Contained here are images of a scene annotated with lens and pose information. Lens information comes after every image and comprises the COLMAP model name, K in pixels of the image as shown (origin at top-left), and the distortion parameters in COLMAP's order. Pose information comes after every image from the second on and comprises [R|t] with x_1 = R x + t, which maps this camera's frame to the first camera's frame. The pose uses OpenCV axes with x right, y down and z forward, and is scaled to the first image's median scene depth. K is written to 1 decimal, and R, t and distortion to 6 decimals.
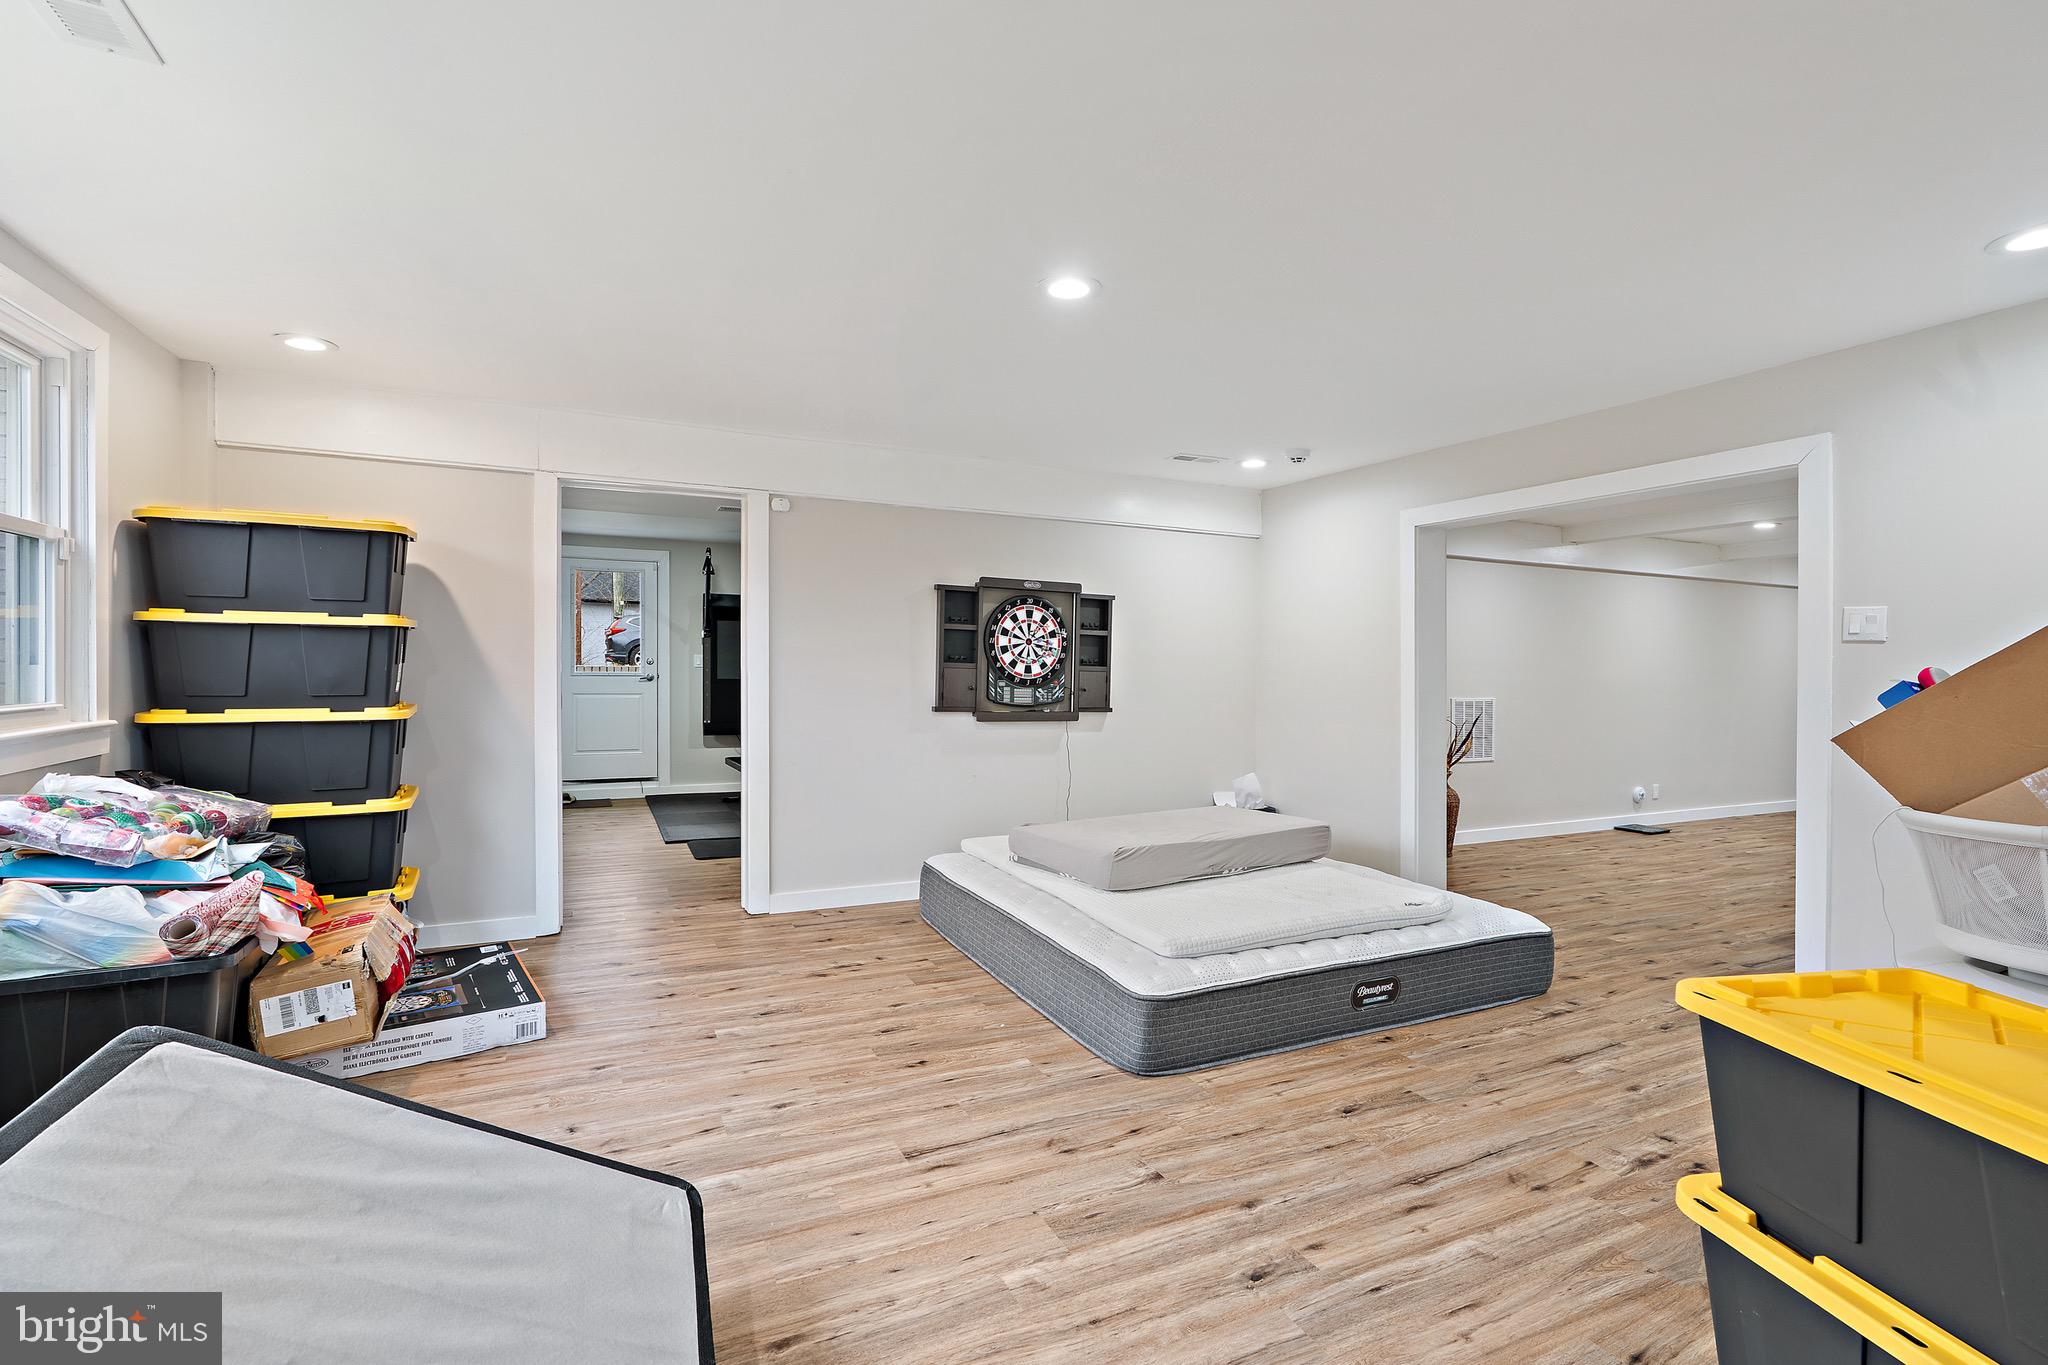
lens RADIAL K [[949.3, 0, 1029.8], [0, 949.3, 687.2], [0, 0, 1]] dist [-0.004687, 0.000118]
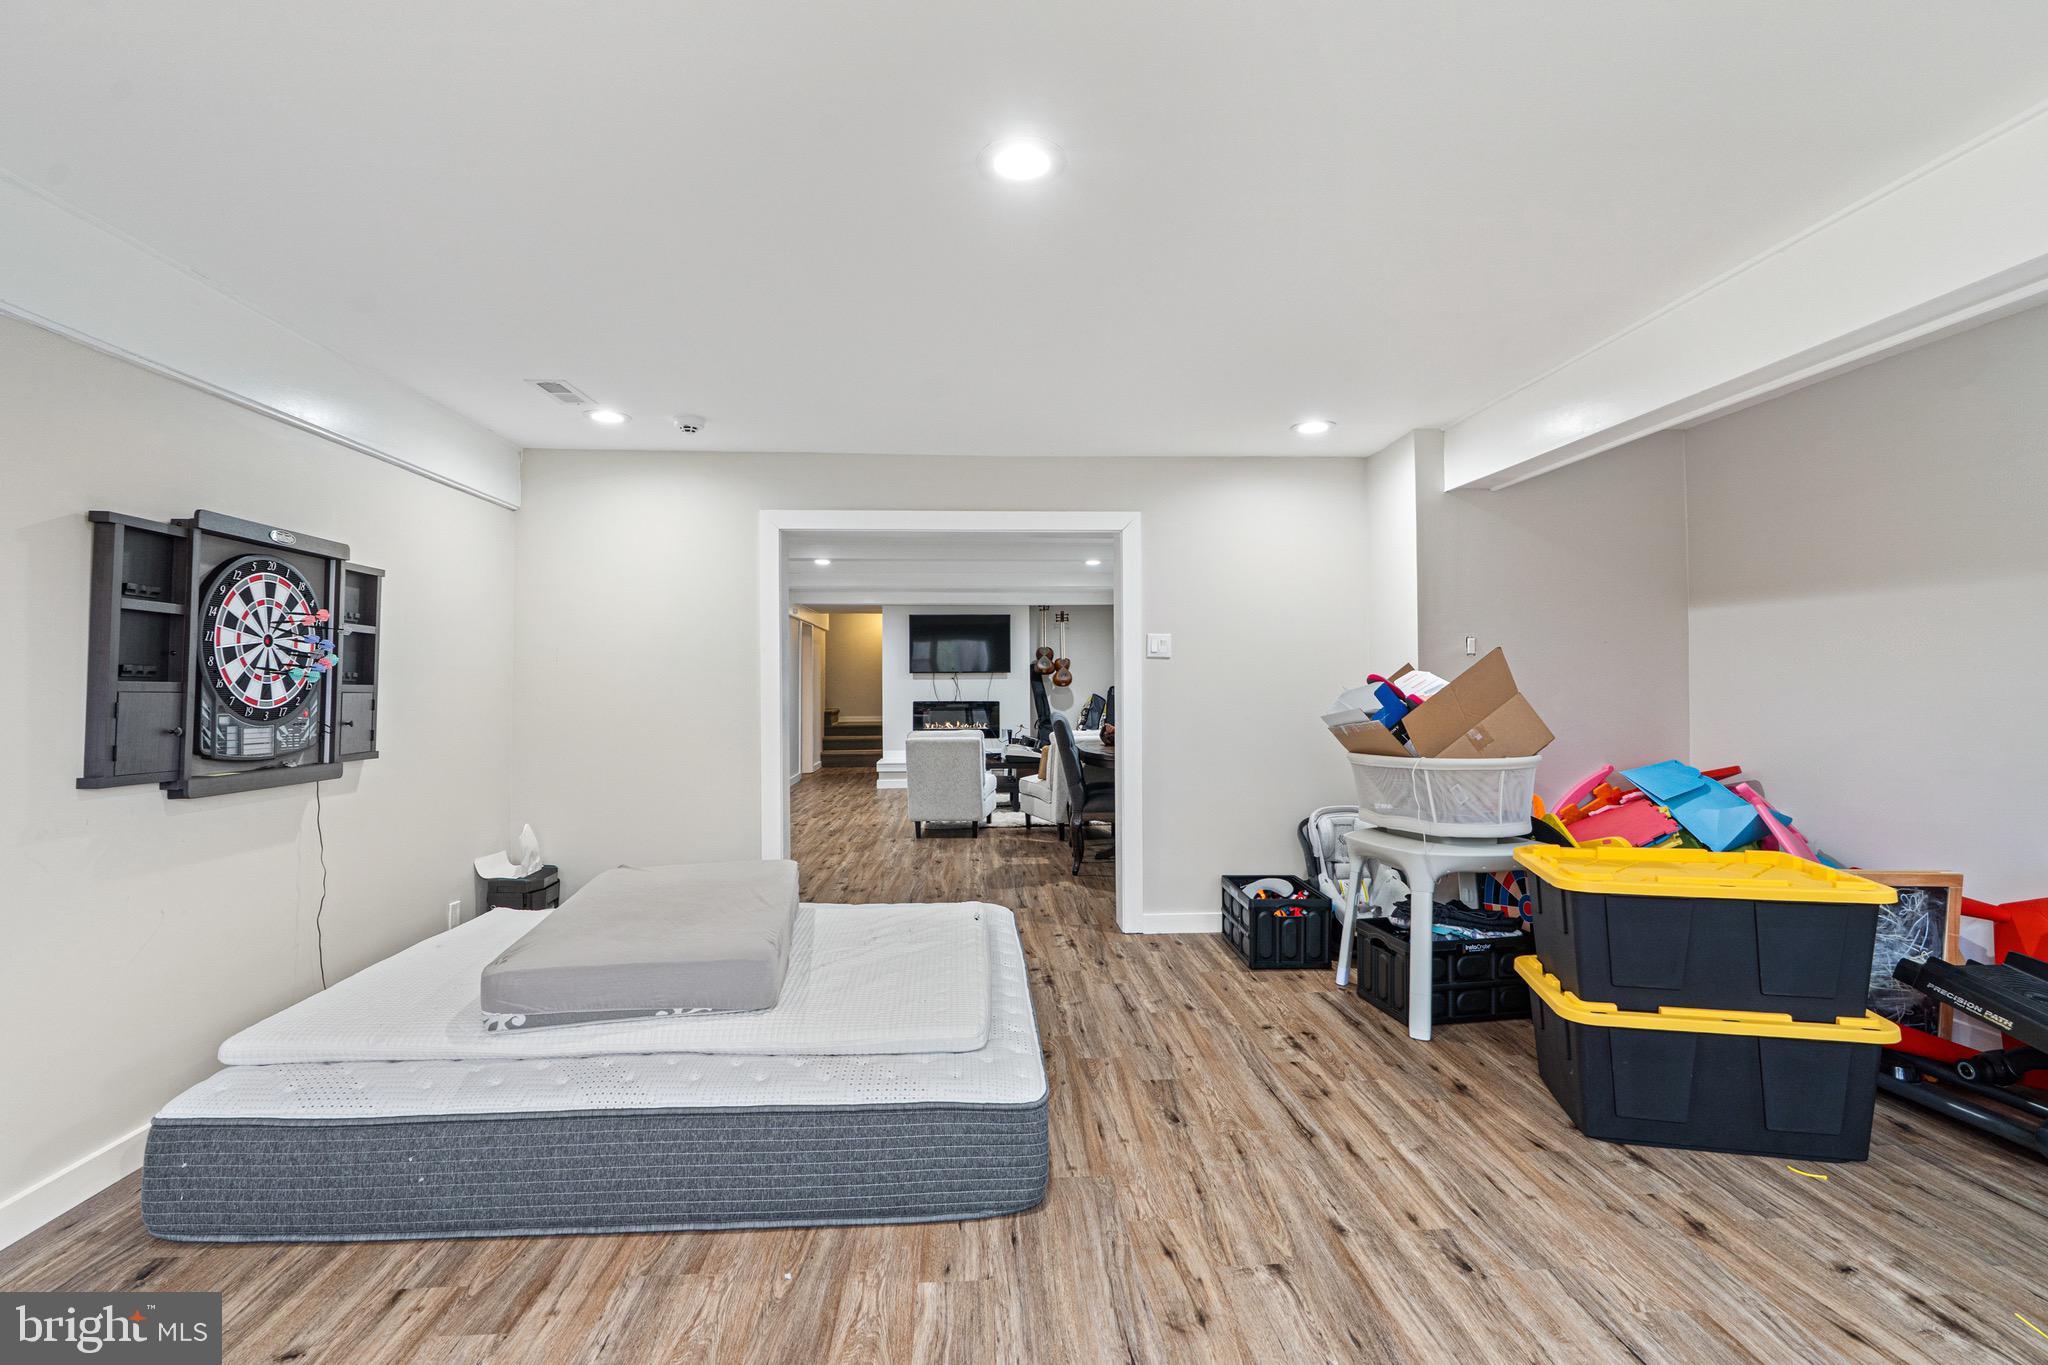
lens RADIAL K [[938.1, 0, 1027.9], [0, 938.1, 663.1], [0, 0, 1]] dist [-0.008166, 0.000960]
pose [[0.366365, 0.005550, 0.930455, -0.346716], [0.031181, 0.999347, -0.018238, -0.012091], [-0.929949, 0.035694, 0.365953, 0.410211]]
